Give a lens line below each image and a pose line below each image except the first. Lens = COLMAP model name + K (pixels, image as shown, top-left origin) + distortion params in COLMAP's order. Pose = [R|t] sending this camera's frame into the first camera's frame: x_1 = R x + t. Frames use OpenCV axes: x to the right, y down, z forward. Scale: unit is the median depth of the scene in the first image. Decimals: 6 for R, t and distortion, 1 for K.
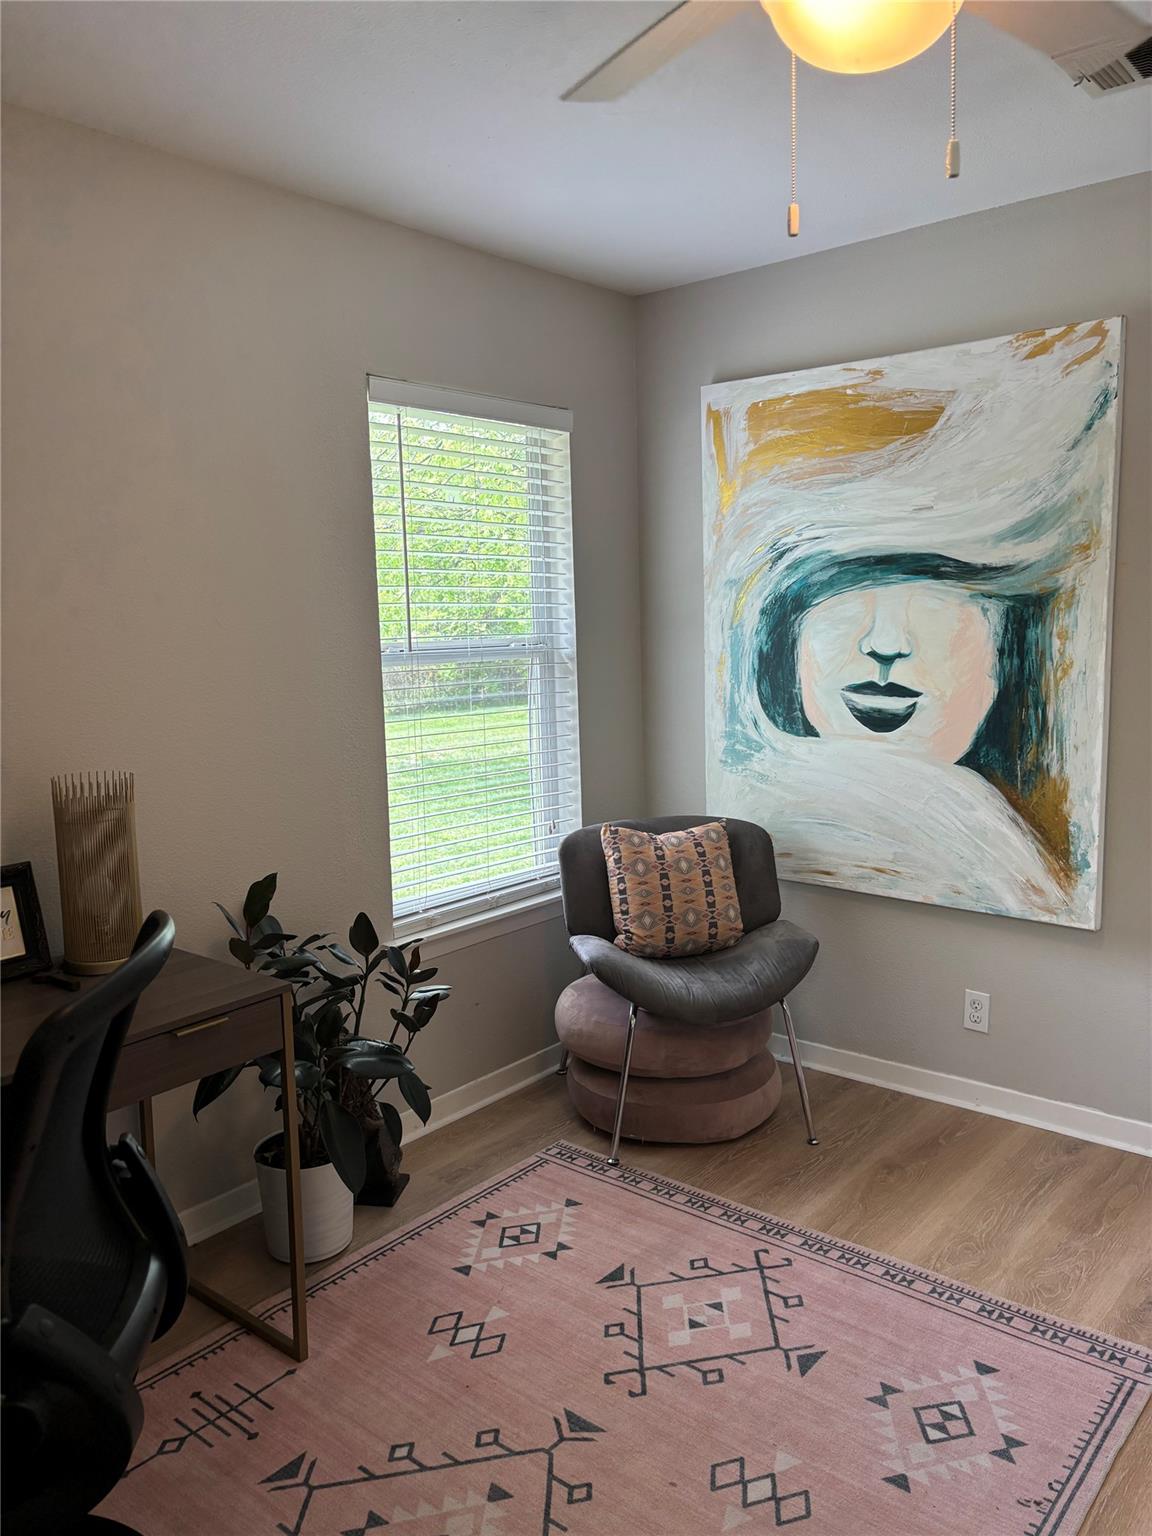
lens RADIAL K [[1170.9, 0, 583.8], [0, 1170.9, 730.4], [0, 0, 1]] dist [0.047419, -0.050363]
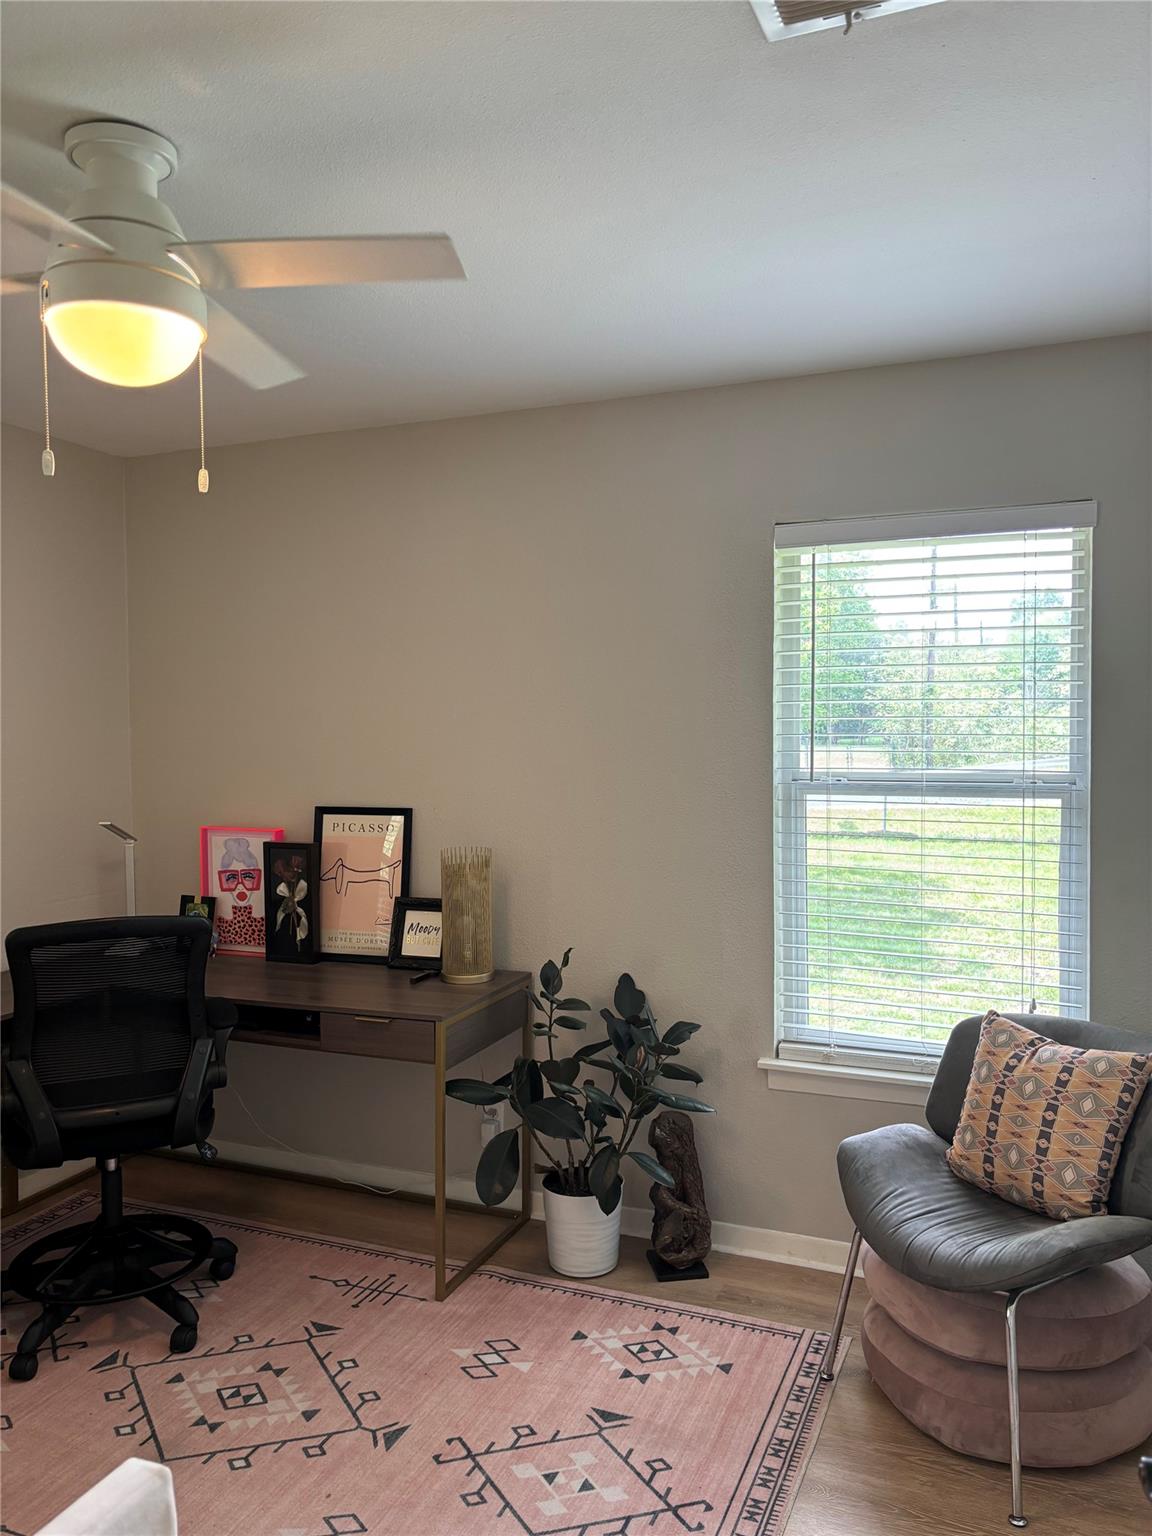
lens RADIAL K [[1170.9, 0, 574.4], [0, 1170.9, 771.1], [0, 0, 1]] dist [0.047419, -0.050363]
pose [[0.279485, 0.059018, -0.958334, 0.903181], [-0.084133, 0.995775, 0.036788, -0.114557], [0.956457, 0.070346, 0.283270, 0.612713]]
